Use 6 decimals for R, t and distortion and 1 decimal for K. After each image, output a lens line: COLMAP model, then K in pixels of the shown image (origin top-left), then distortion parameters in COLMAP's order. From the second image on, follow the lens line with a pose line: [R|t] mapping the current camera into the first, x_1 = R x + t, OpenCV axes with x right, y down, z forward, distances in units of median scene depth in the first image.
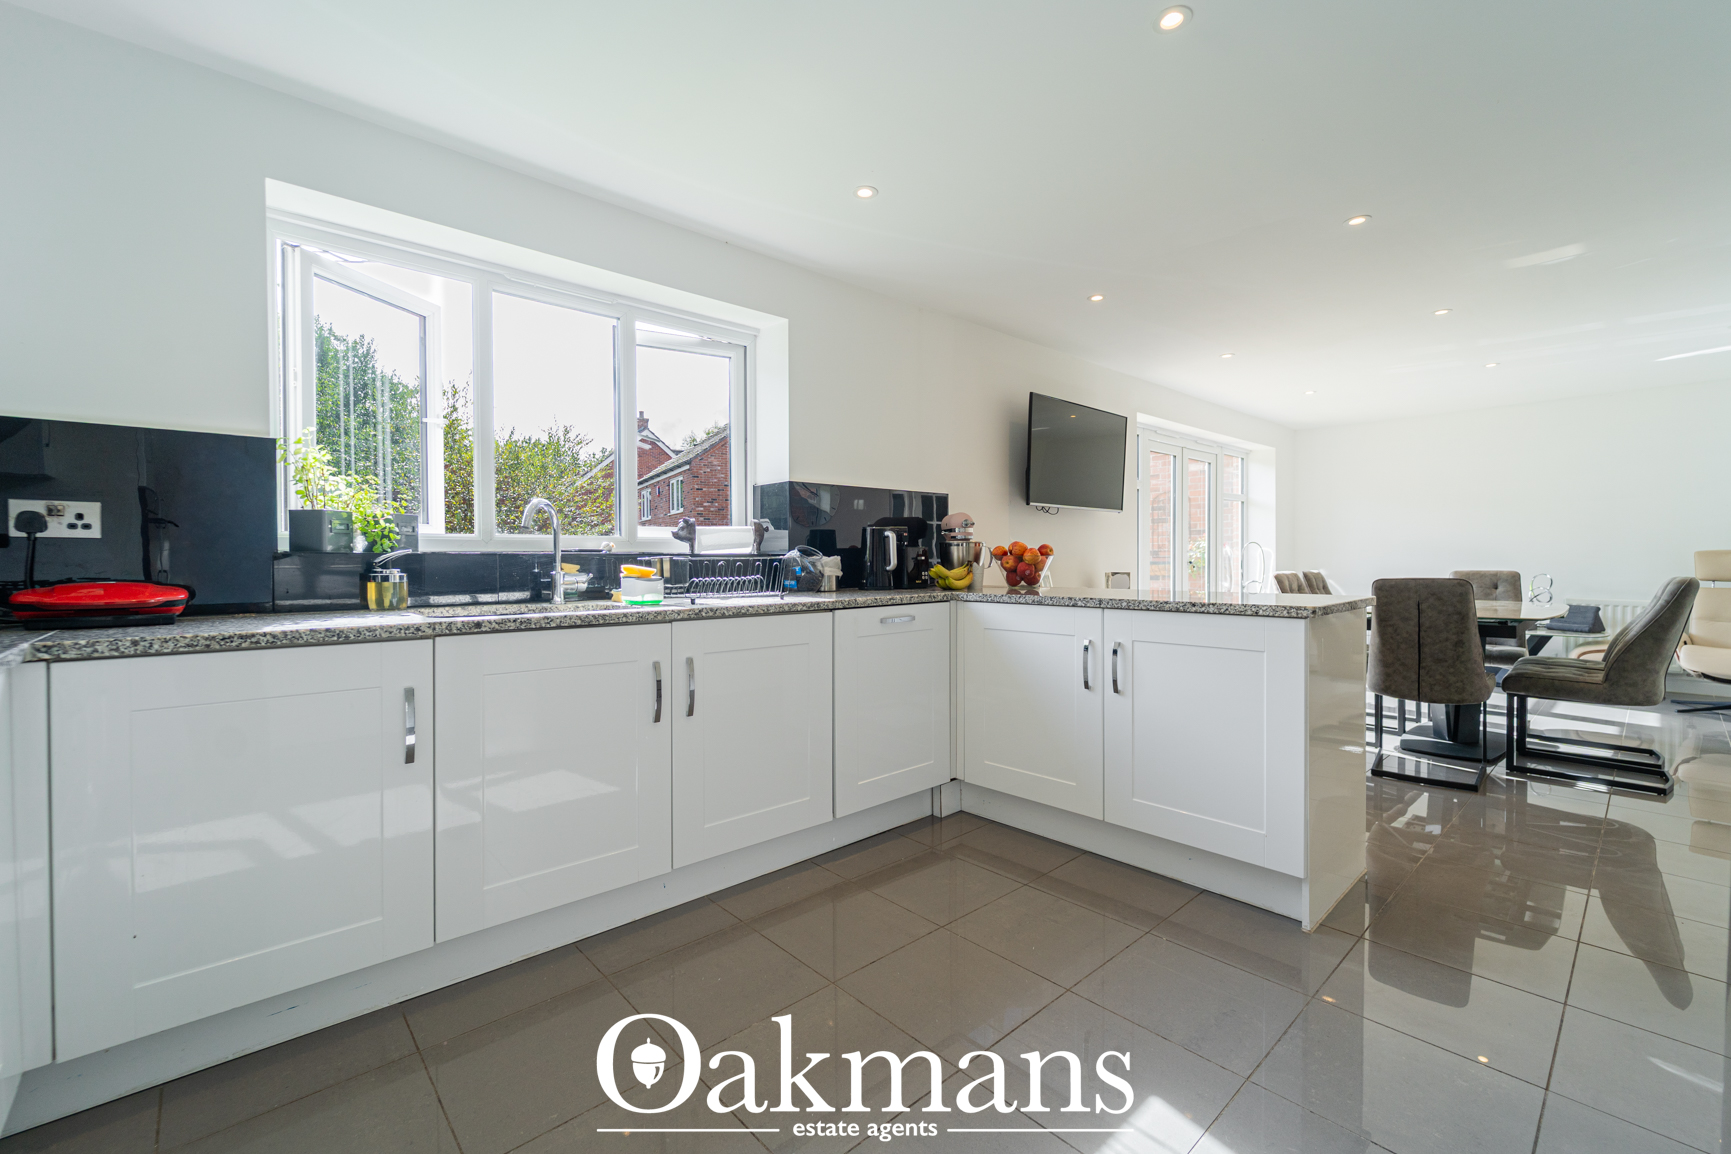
lens RADIAL K [[717.9, 0, 865.3], [0, 717.9, 572.3], [0, 0, 1]] dist [-0.001912, -0.000278]
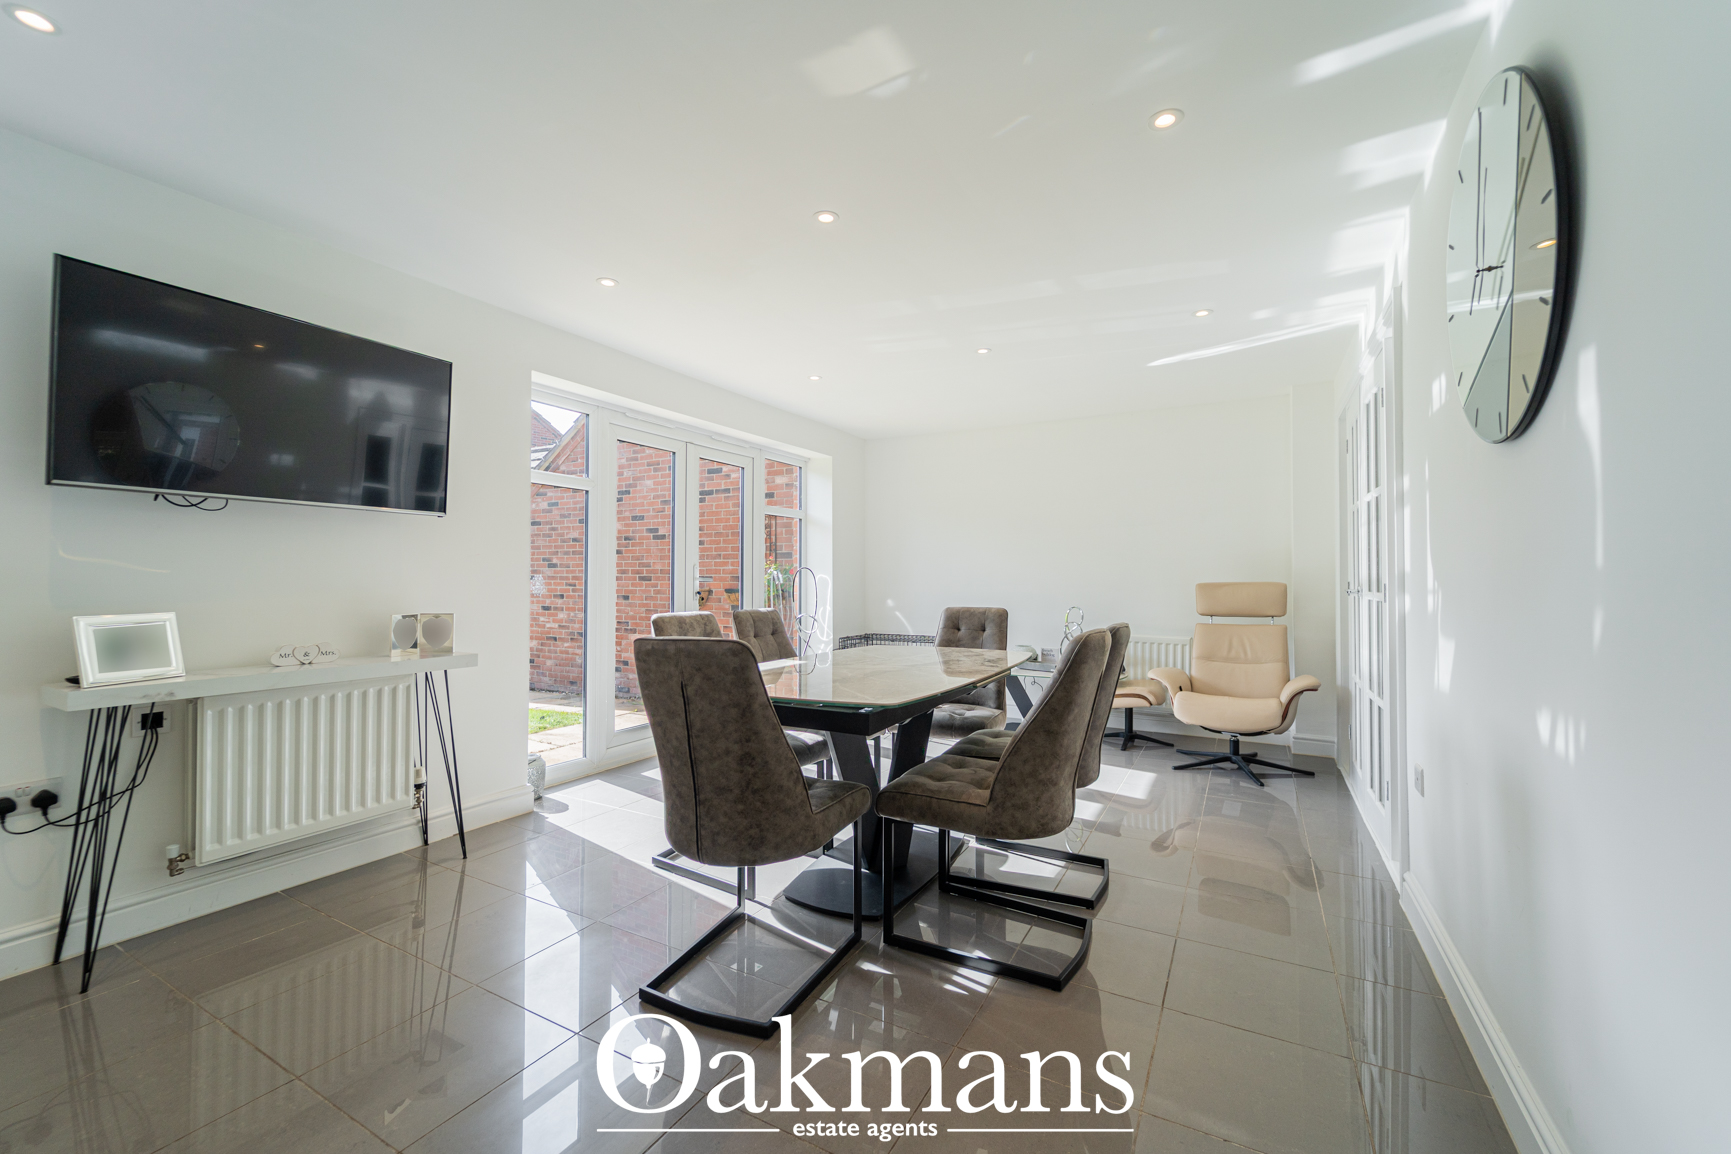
lens RADIAL K [[709.5, 0, 853.3], [0, 709.5, 567.8], [0, 0, 1]] dist [-0.002556, -0.000205]
pose [[0.945408, 0.013022, 0.325630, 0.492388], [-0.001291, 0.999343, -0.036216, -0.017632], [-0.325888, 0.033818, 0.944803, 0.311467]]
